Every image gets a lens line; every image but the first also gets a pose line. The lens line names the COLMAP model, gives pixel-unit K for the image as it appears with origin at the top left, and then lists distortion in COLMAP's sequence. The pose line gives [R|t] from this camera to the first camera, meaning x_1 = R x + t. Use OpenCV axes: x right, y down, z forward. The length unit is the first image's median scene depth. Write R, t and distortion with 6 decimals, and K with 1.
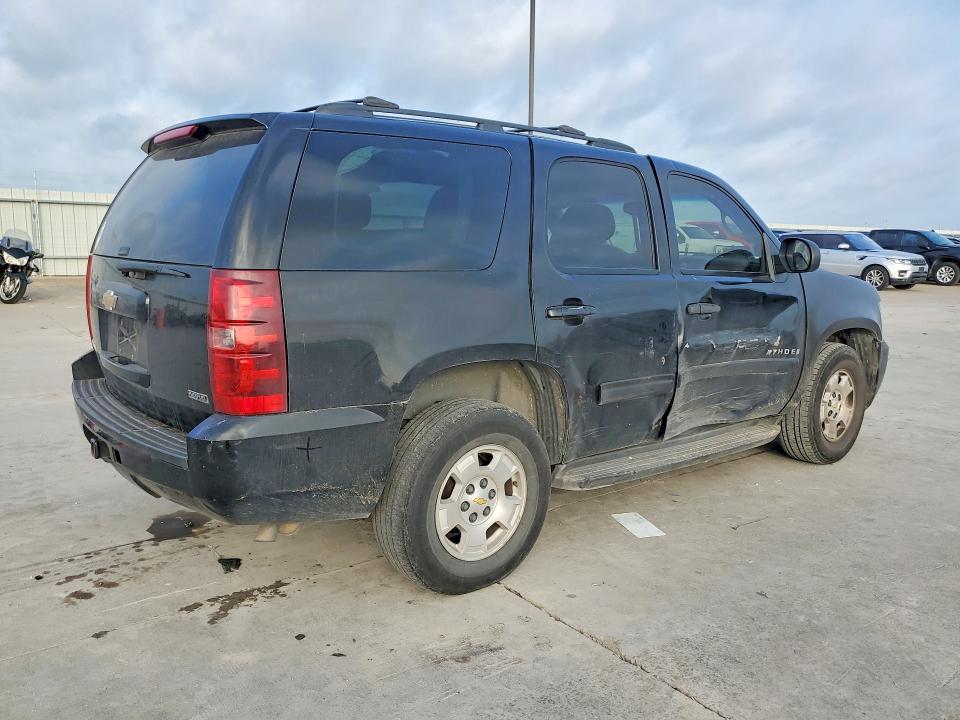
lens RADIAL K [[751.6, 0, 480.0], [0, 751.6, 360.0], [0, 0, 1]] dist [0.008403, -0.004642]
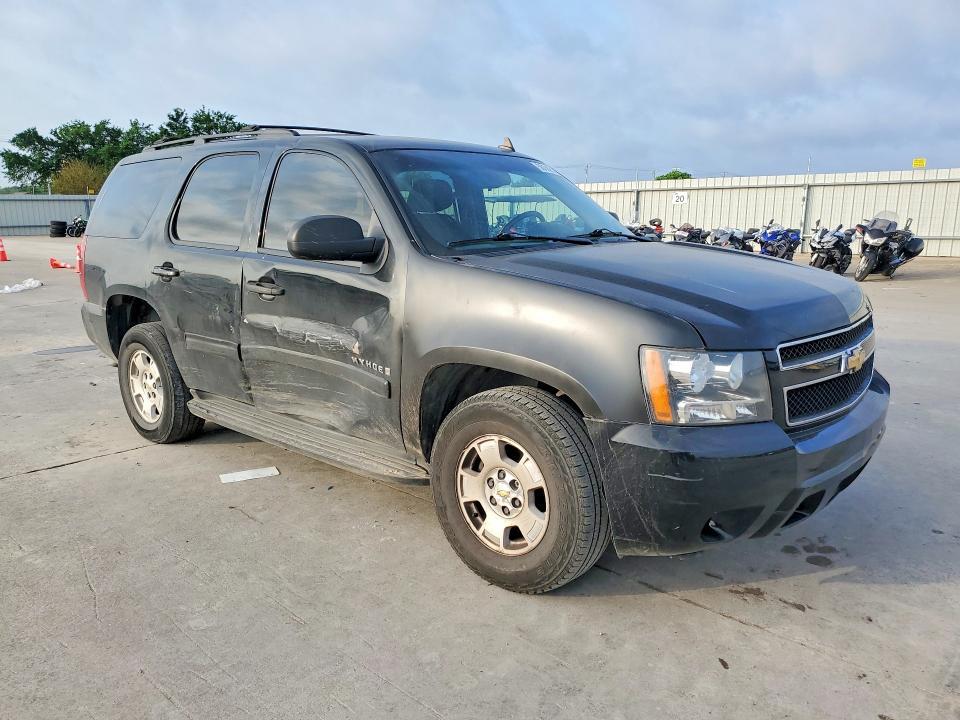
lens RADIAL K [[785.4, 0, 449.5], [0, 785.4, 360.3], [0, 0, 1]] dist [0.073741, -0.002288]
pose [[0.097943, 0.161464, -0.982006, 1.305377], [-0.148303, 0.978101, 0.146030, -0.157203], [0.984080, 0.131331, 0.119744, 1.082373]]
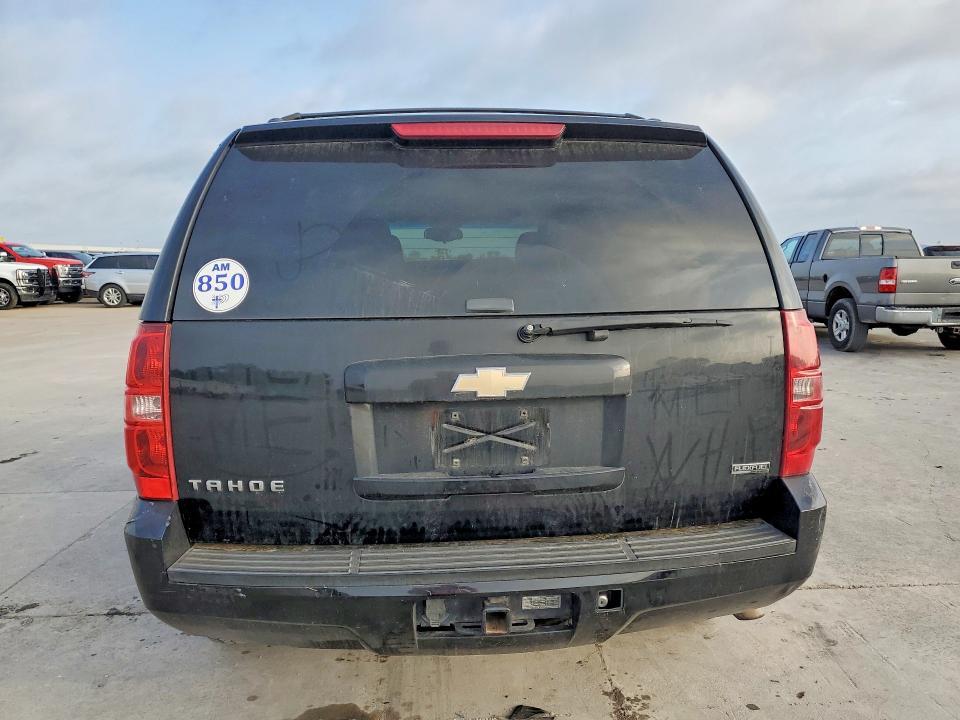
lens RADIAL K [[751.6, 0, 480.0], [0, 751.6, 360.0], [0, 0, 1]] dist [0.008403, -0.004642]
pose [[0.579527, -0.139888, 0.802857, -0.744859], [0.159915, 0.985525, 0.056283, -0.101904], [-0.799109, 0.095771, 0.593509, 0.459618]]
